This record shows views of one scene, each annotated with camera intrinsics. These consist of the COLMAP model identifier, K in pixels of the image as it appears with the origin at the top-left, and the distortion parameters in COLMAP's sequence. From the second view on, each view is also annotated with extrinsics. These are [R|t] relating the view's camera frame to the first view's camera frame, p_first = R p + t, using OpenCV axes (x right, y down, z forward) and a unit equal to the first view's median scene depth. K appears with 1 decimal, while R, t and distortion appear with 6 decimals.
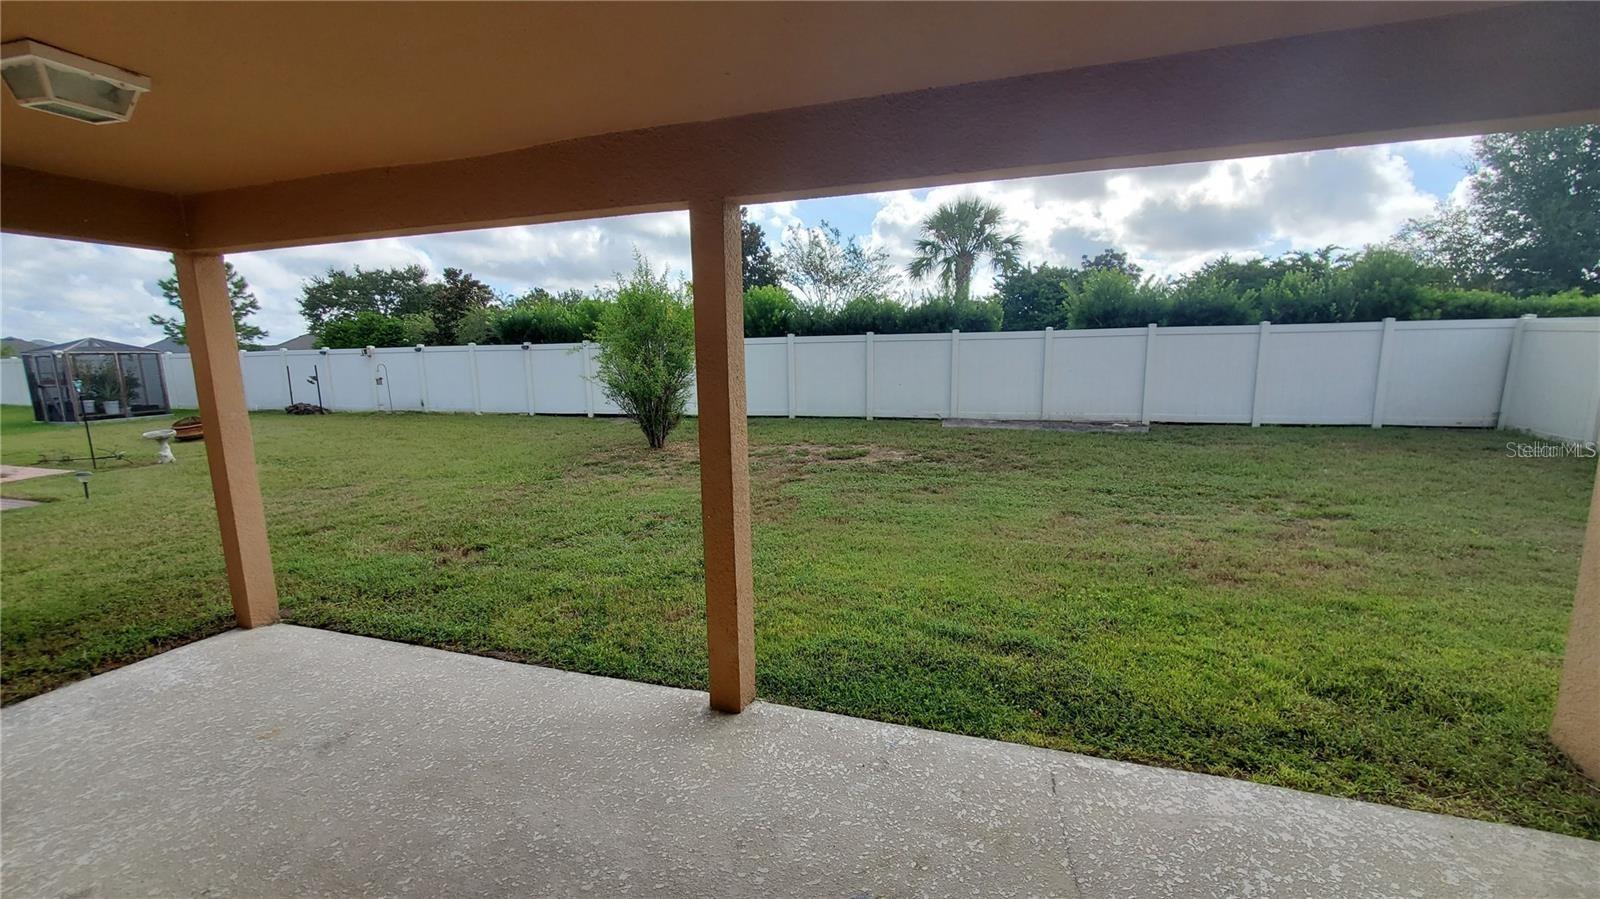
lens RADIAL K [[642.7, 0, 814.5], [0, 642.7, 453.1], [0, 0, 1]] dist [-0.000352, 0.000368]
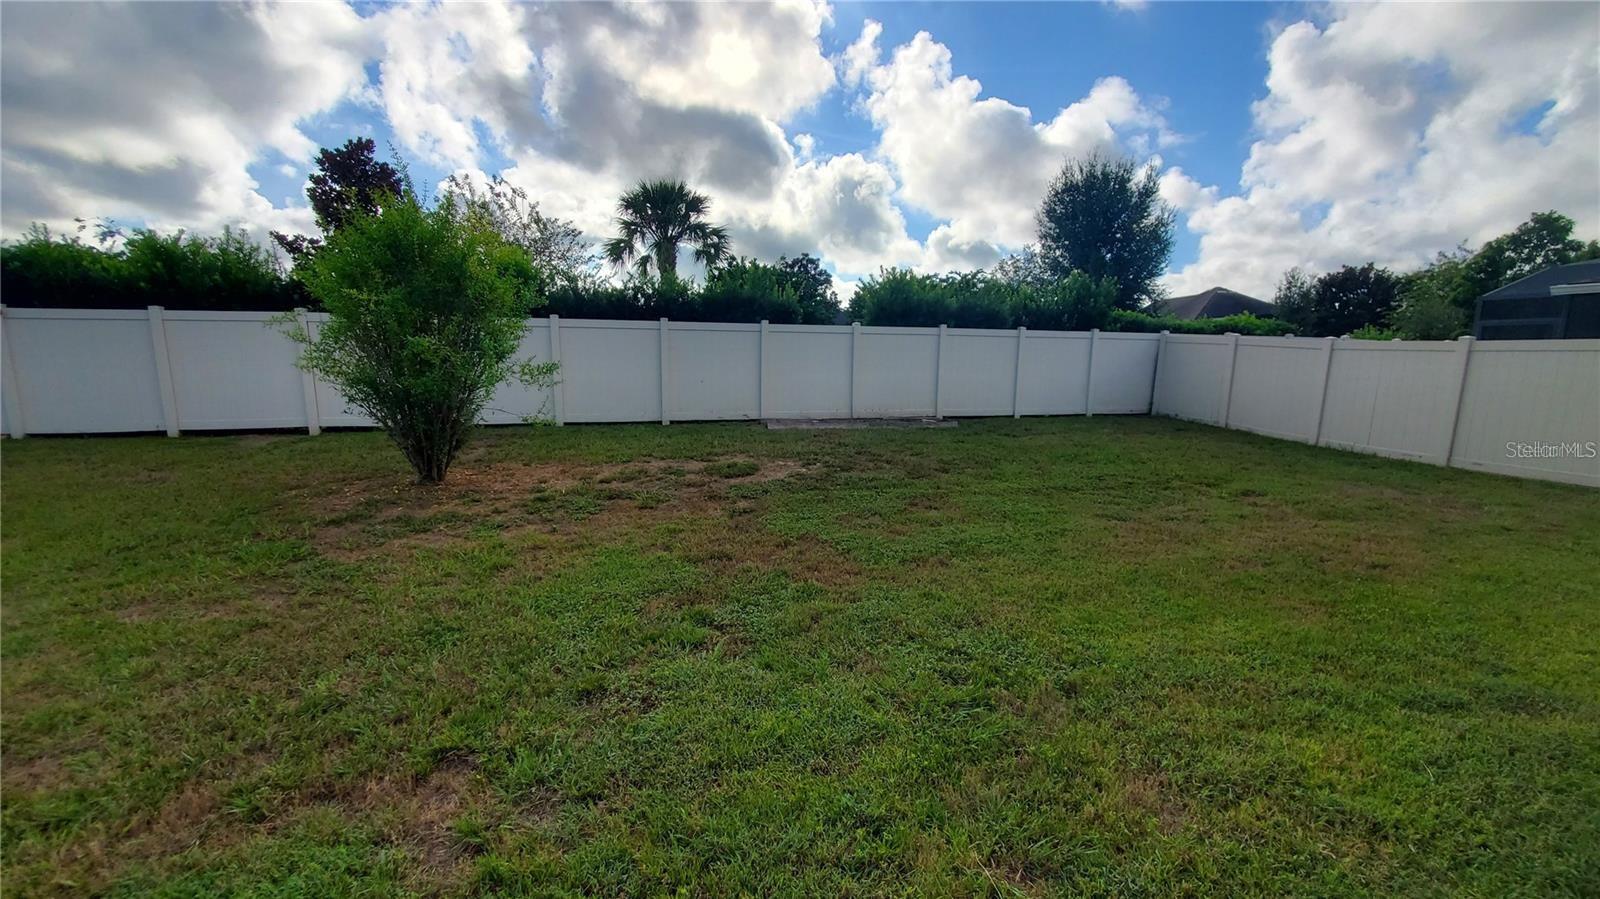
lens RADIAL K [[642.7, 0, 795.3], [0, 642.7, 452.8], [0, 0, 1]] dist [-0.000352, 0.000368]
pose [[0.833784, -0.060537, 0.548762, -0.196592], [0.058336, 0.998066, 0.021468, -0.019085], [-0.549001, 0.014113, 0.835703, 0.178843]]
